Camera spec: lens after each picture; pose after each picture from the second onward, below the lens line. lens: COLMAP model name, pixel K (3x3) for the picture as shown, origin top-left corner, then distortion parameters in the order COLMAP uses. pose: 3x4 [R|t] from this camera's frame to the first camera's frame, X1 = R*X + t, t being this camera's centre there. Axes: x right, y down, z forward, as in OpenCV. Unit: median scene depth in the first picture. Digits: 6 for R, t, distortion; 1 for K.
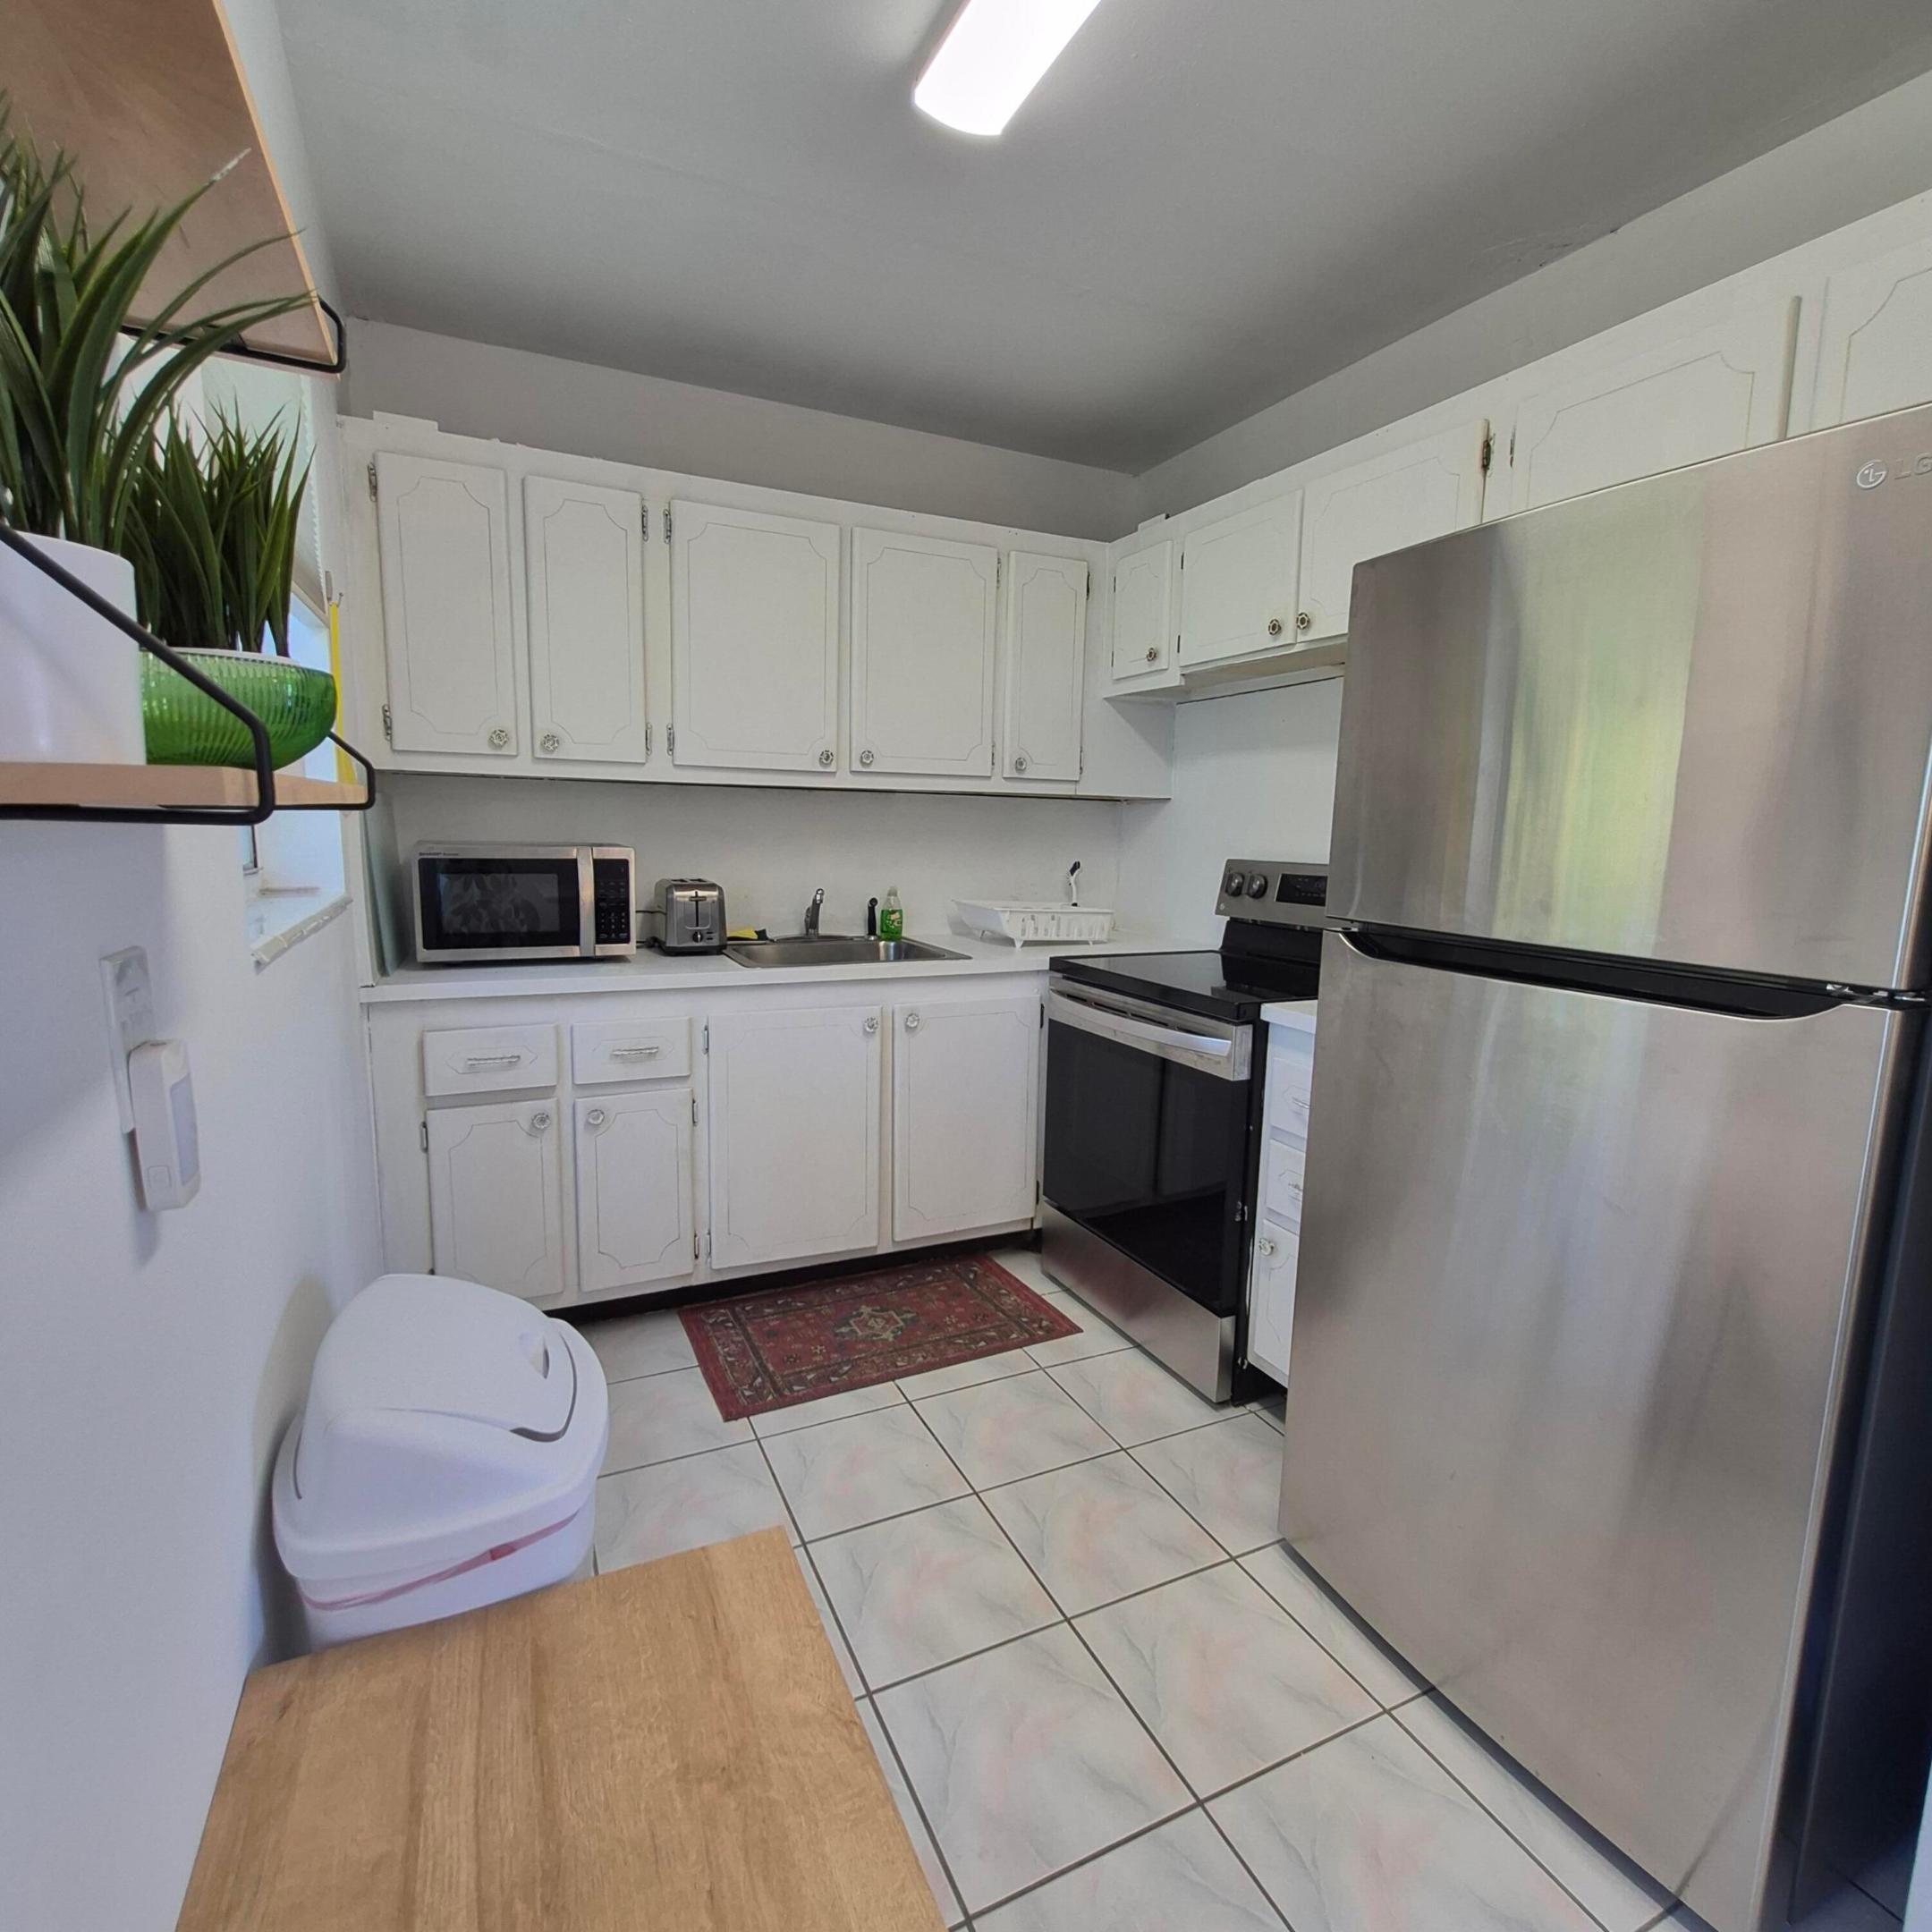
lens RADIAL K [[980.3, 0, 921.7], [0, 980.3, 967.2], [0, 0, 1]] dist [0.001329, -0.001171]
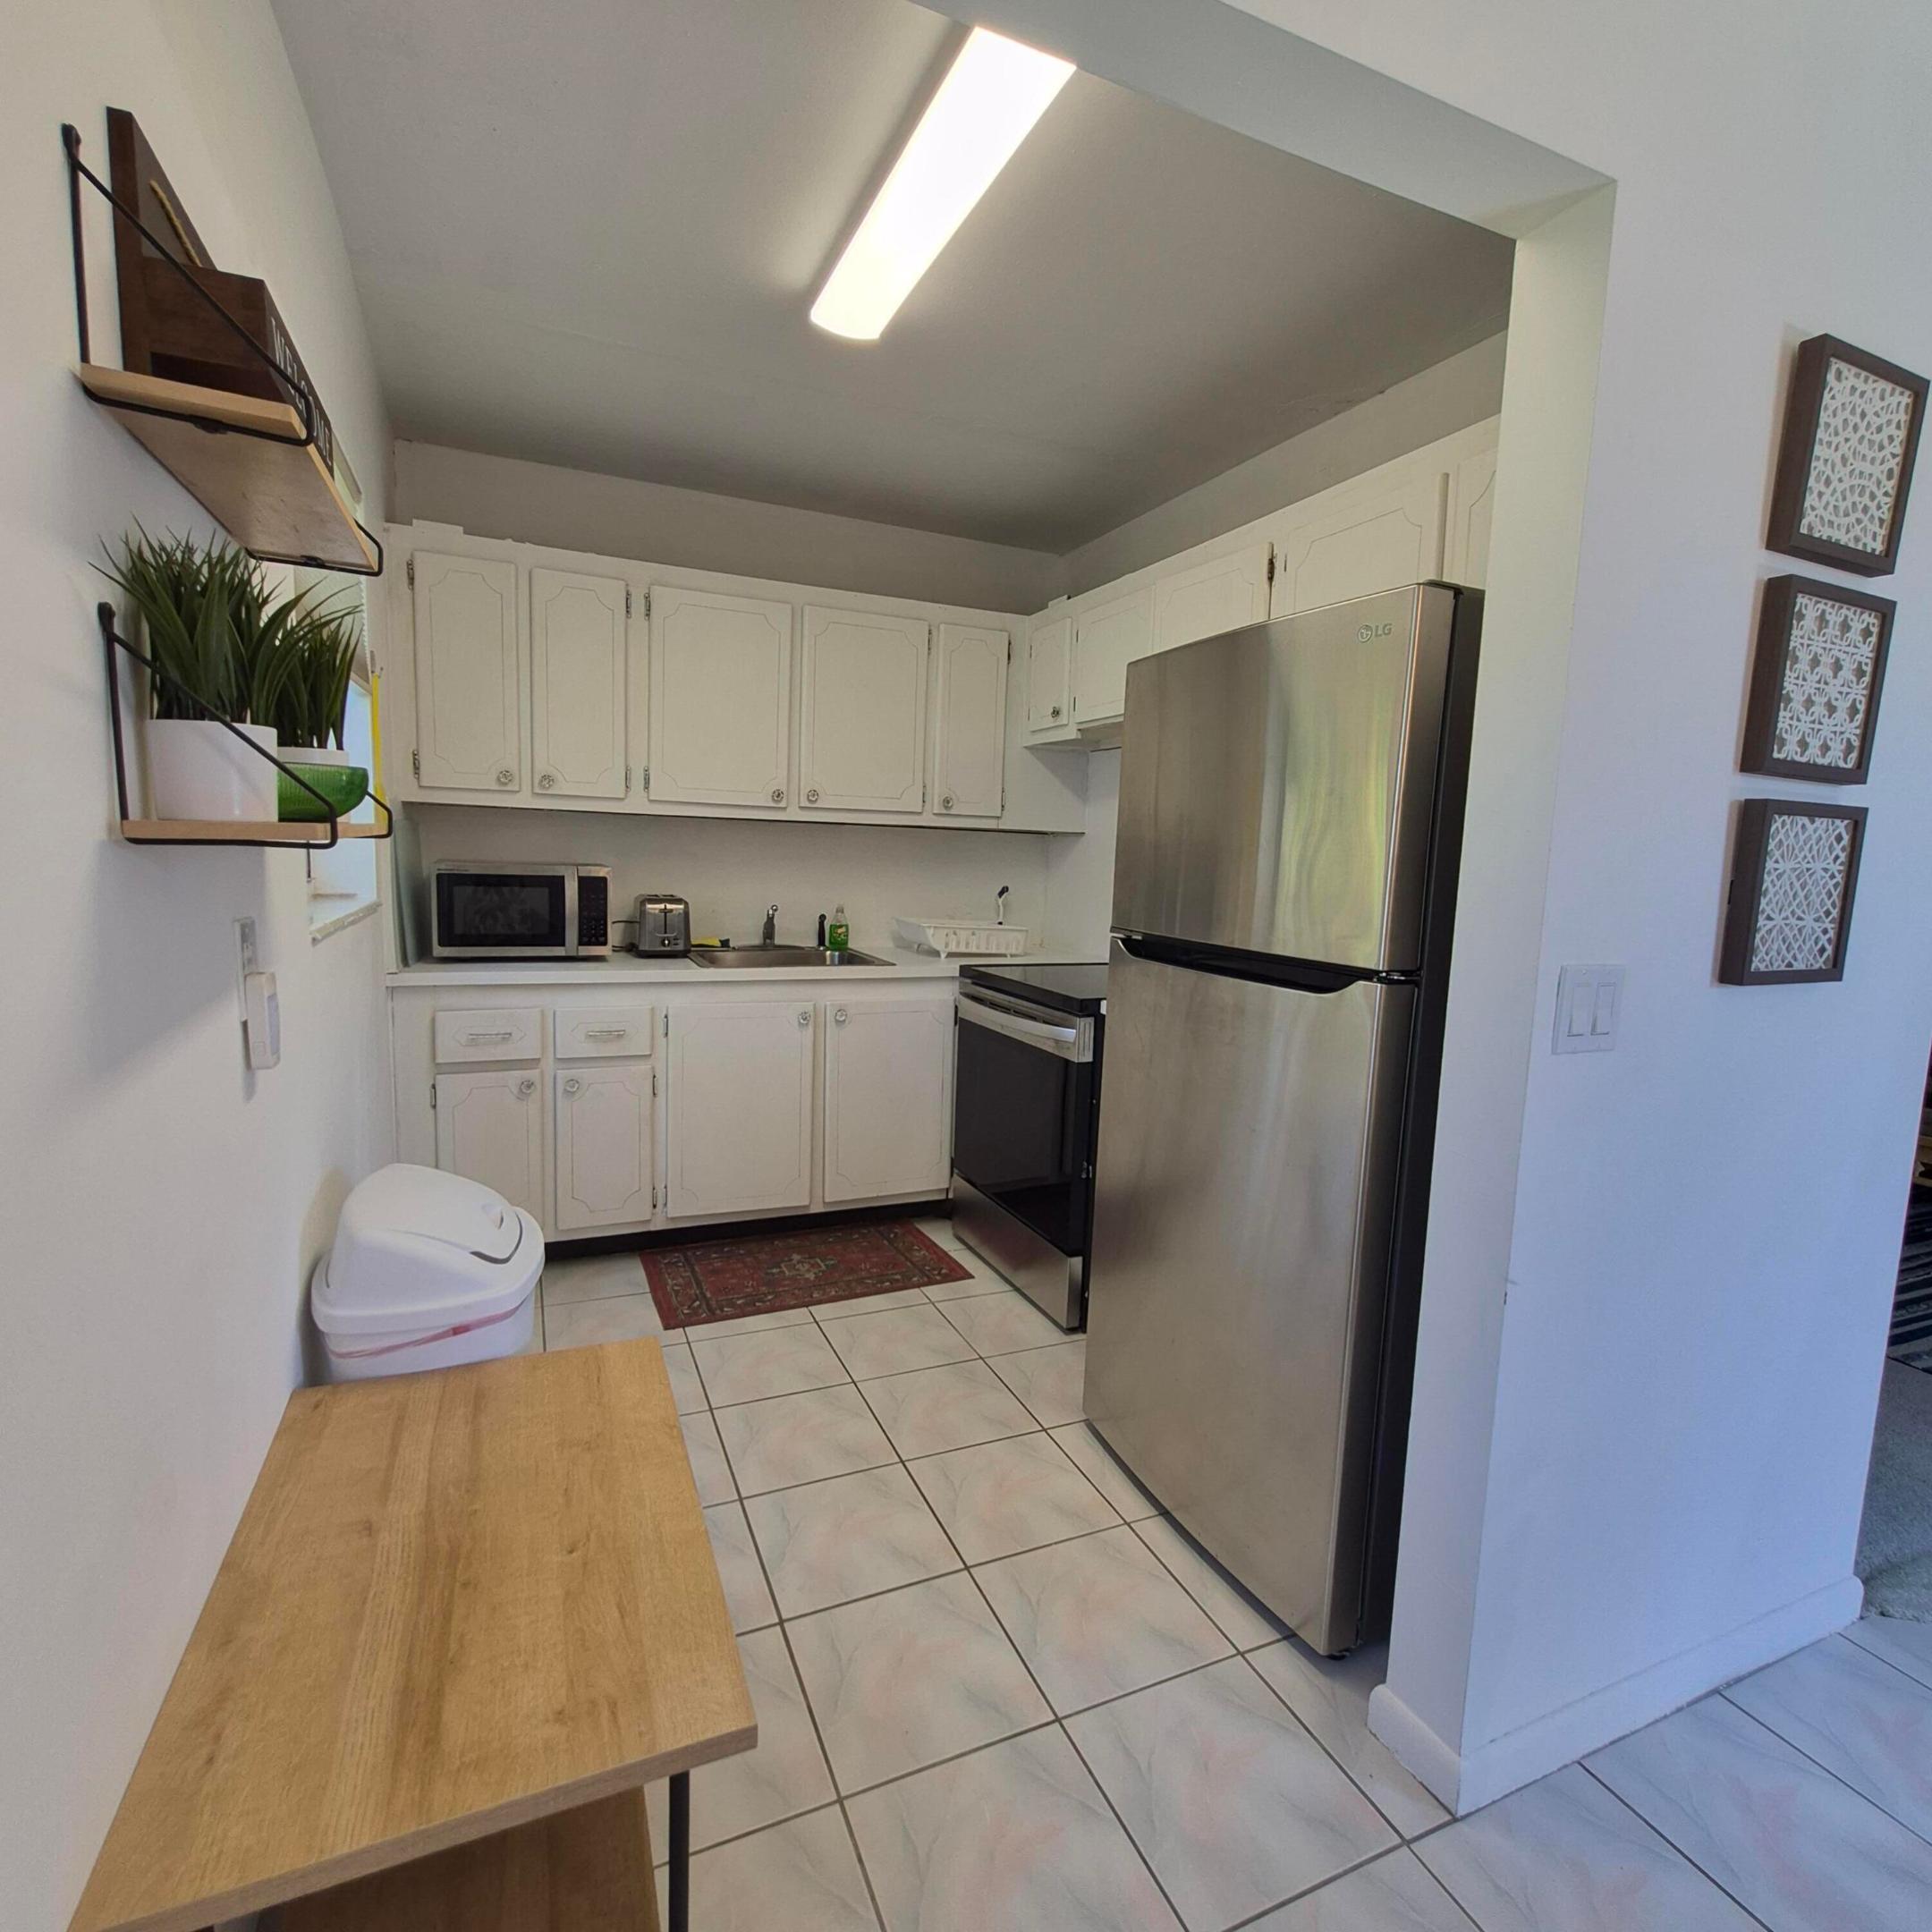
lens RADIAL K [[980.3, 0, 921.7], [0, 980.3, 967.2], [0, 0, 1]] dist [0.001329, -0.001171]
pose [[0.999439, 0.018266, -0.028089, 0.130866], [-0.019026, 0.999454, -0.027020, 0.028262], [0.027580, 0.027539, 0.999240, -0.209882]]
